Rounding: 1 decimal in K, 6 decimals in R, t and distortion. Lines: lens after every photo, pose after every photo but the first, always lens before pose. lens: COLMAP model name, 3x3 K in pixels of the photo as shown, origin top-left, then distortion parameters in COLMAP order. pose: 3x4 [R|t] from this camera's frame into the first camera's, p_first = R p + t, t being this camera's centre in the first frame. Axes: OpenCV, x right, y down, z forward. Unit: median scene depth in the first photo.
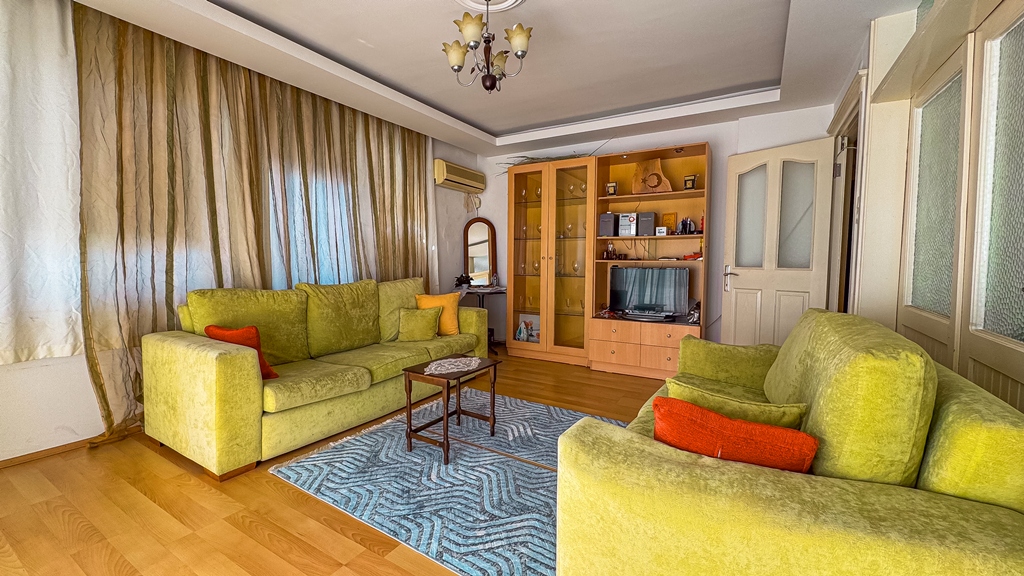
lens RADIAL K [[412.4, 0, 511.1], [0, 412.4, 287.9], [0, 0, 1]] dist [-0.001674, -0.000194]
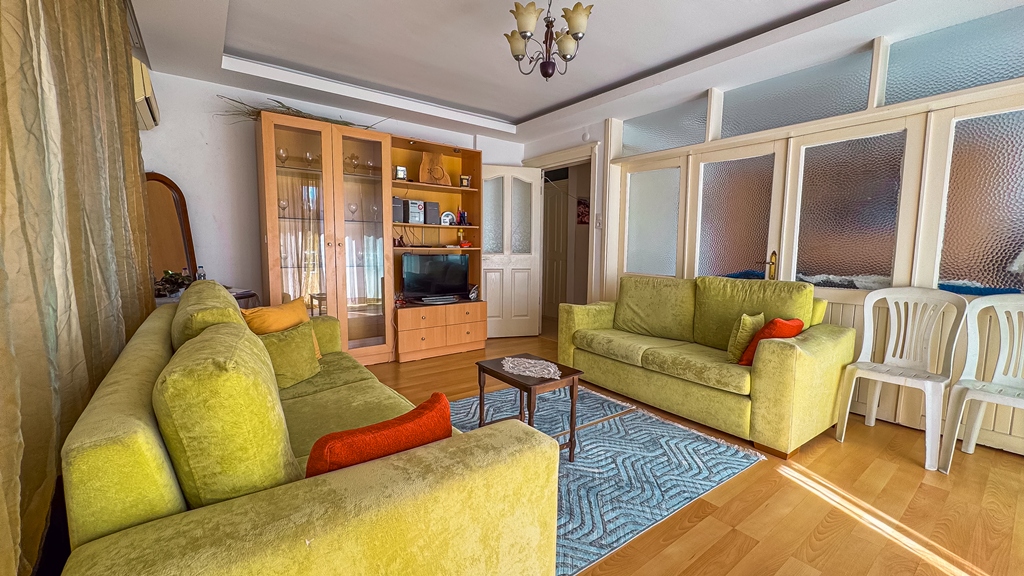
lens RADIAL K [[412.4, 0, 513.9], [0, 412.4, 288.4], [0, 0, 1]] dist [-0.001674, -0.000194]
pose [[0.365843, -0.094964, 0.925819, -0.711324], [0.050545, 0.995340, 0.082122, -0.046778], [-0.929303, 0.016752, 0.368938, 0.499978]]
